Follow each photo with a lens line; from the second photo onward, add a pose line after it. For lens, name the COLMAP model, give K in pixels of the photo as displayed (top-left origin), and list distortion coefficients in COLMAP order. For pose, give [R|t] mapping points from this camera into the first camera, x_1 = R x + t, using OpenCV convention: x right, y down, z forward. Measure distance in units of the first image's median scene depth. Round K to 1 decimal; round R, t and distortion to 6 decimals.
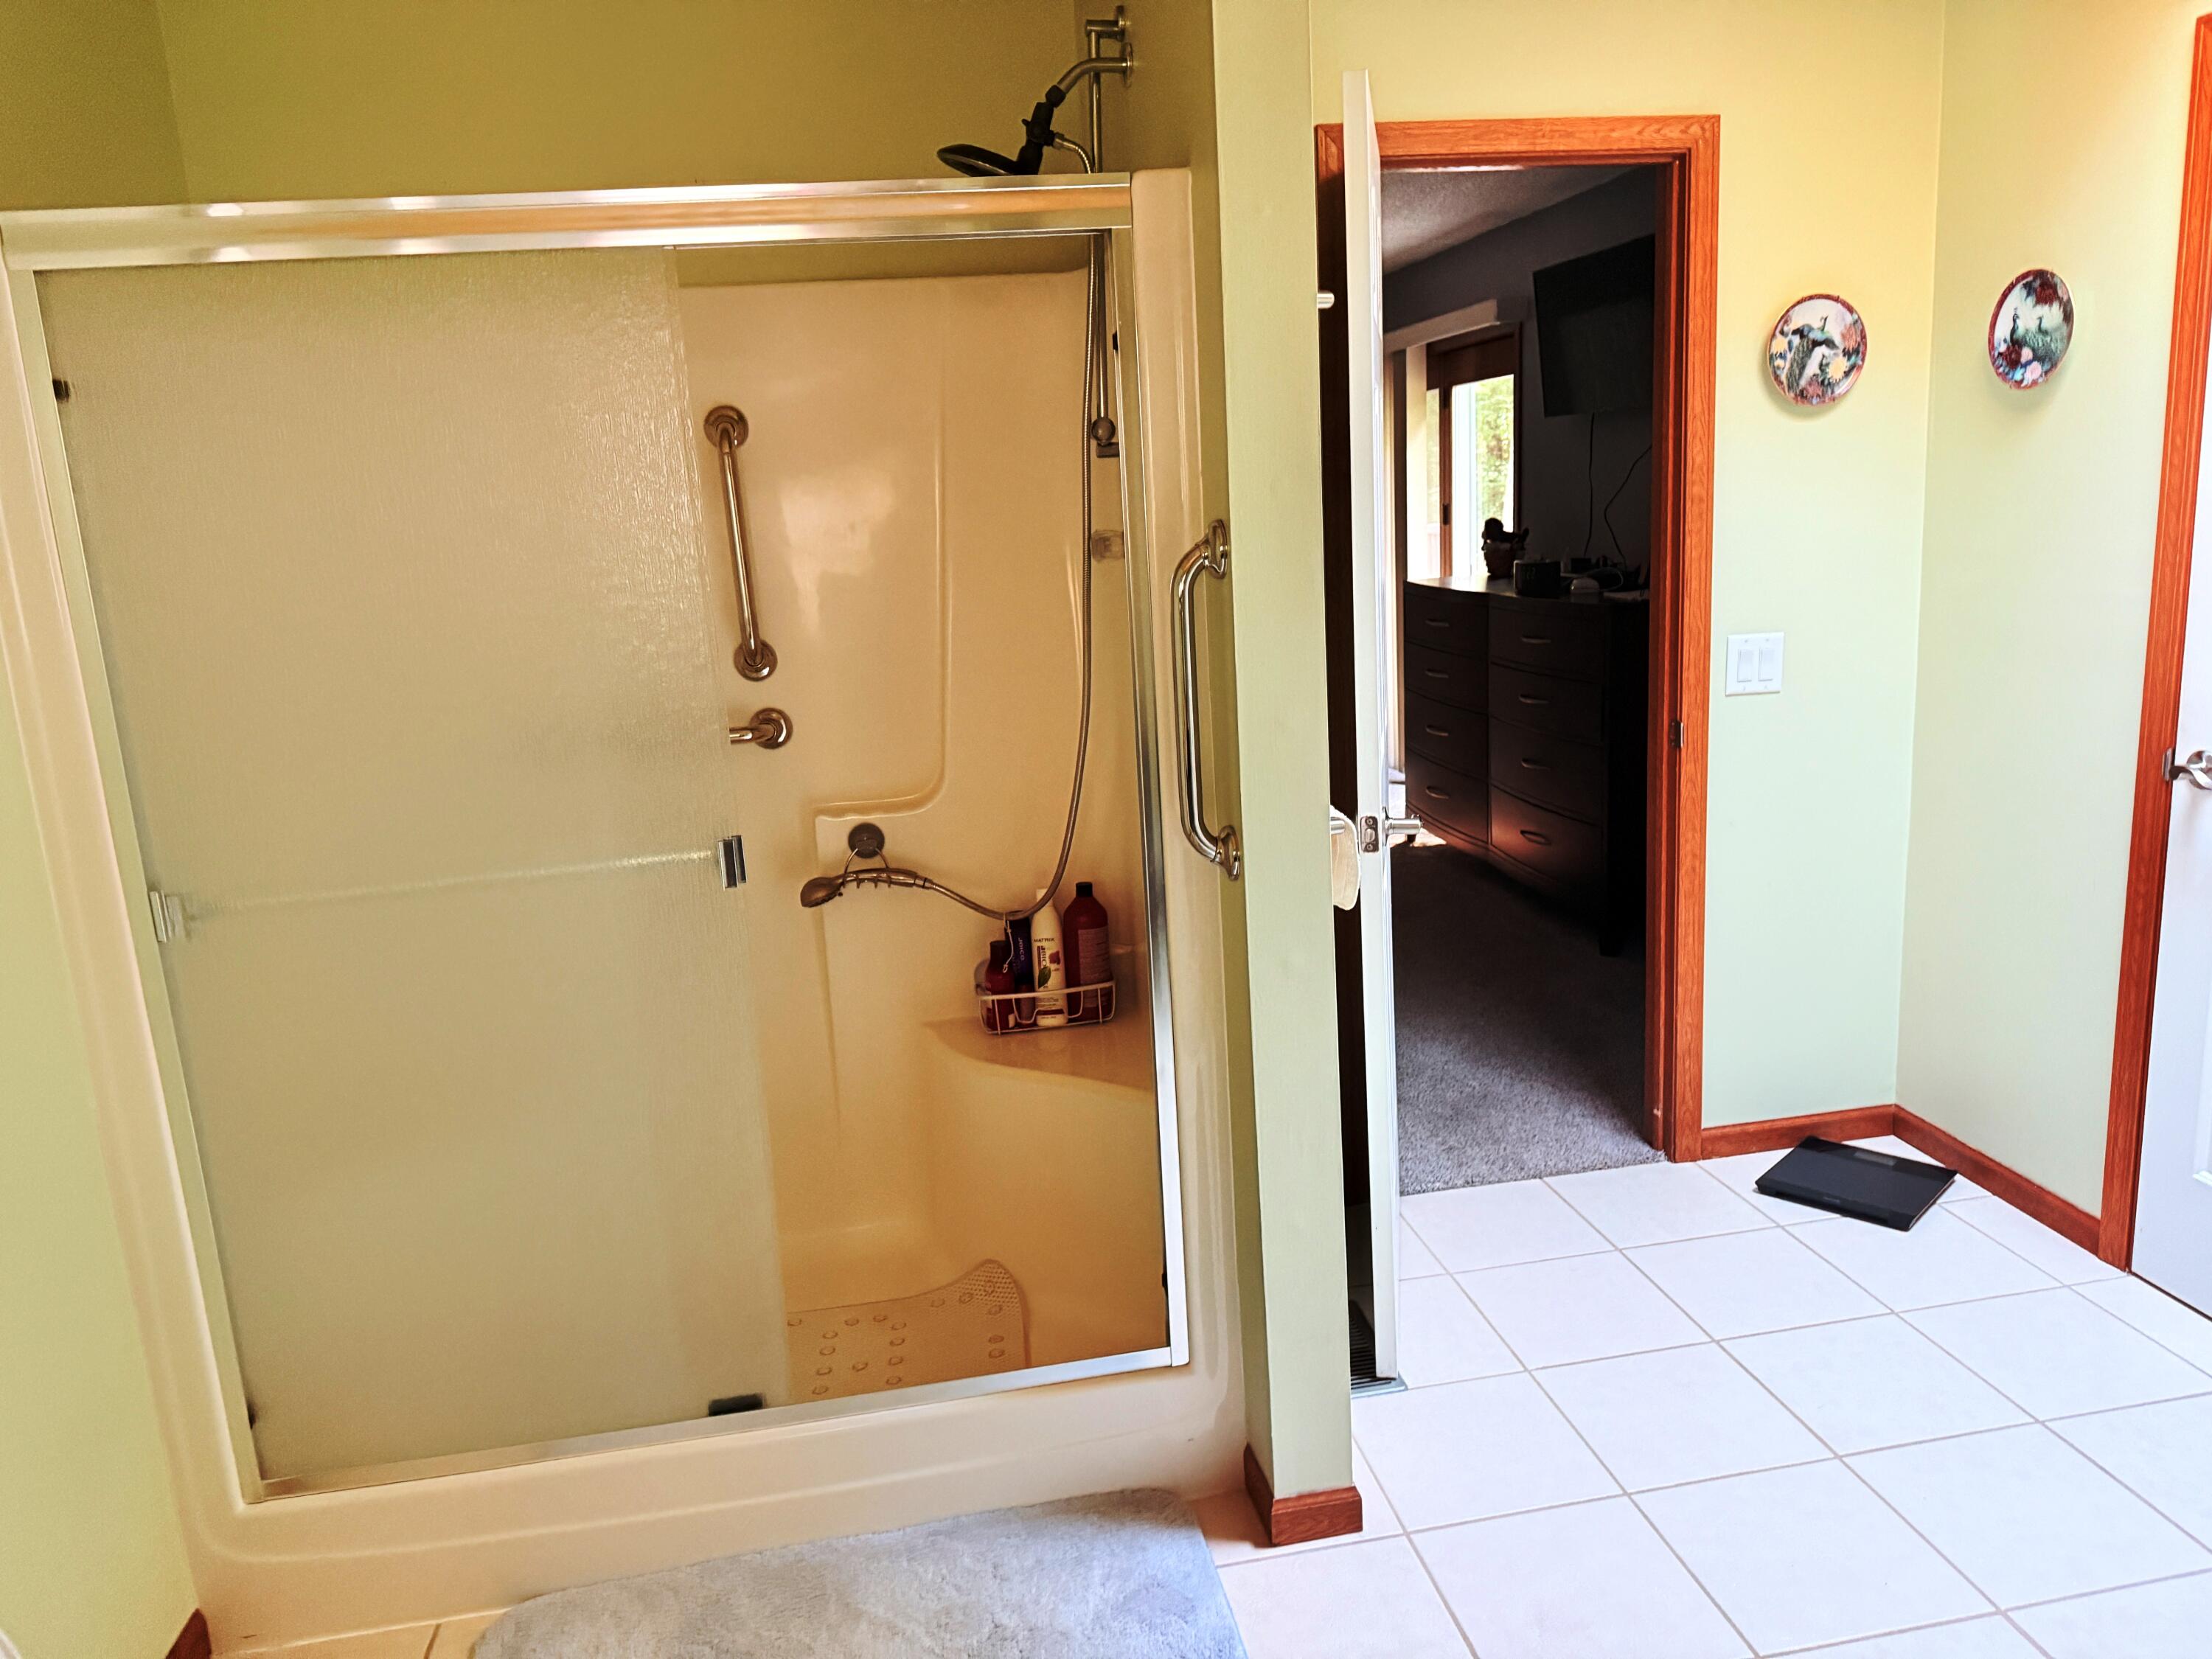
lens RADIAL K [[1578.1, 0, 1112.9], [0, 1578.1, 821.2], [0, 0, 1]] dist [0.005640, -0.003758]
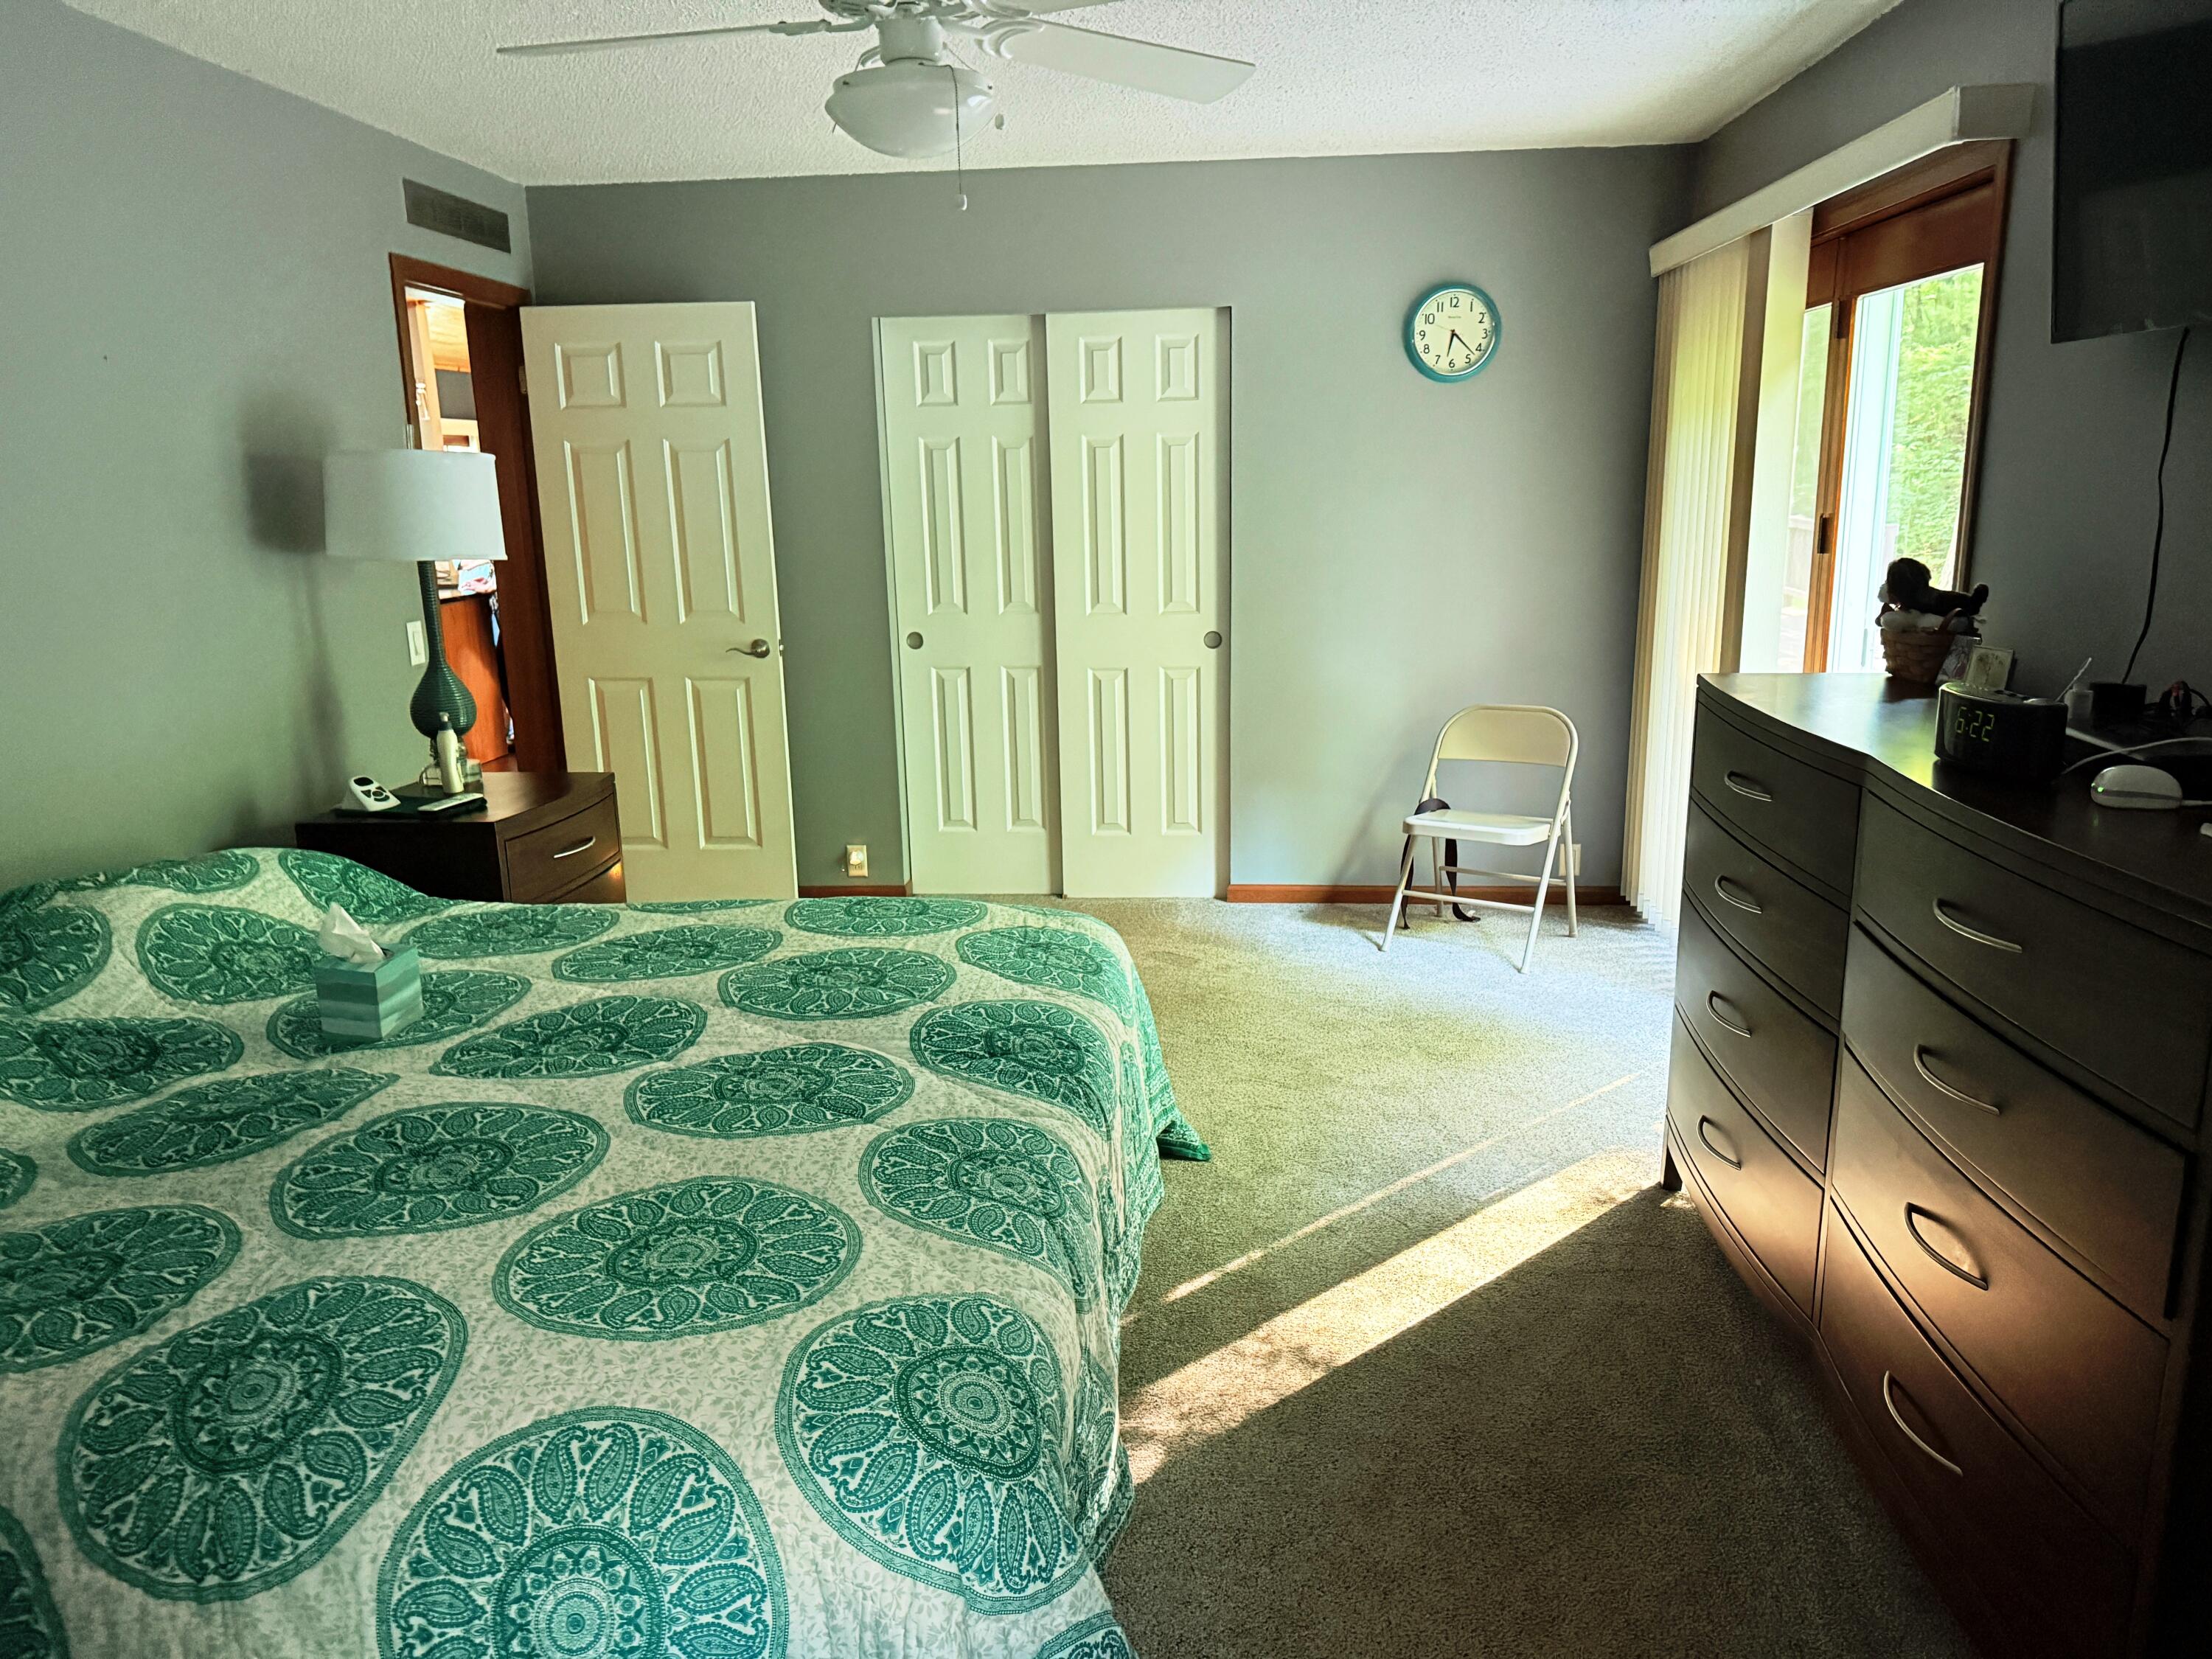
lens RADIAL K [[1578.1, 0, 1112.9], [0, 1578.1, 821.2], [0, 0, 1]] dist [0.005640, -0.003758]
pose [[0.966780, 0.088711, -0.239723, 0.129691], [-0.085616, 0.996055, 0.023313, -0.103874], [0.240846, -0.002014, 0.970561, 0.478044]]
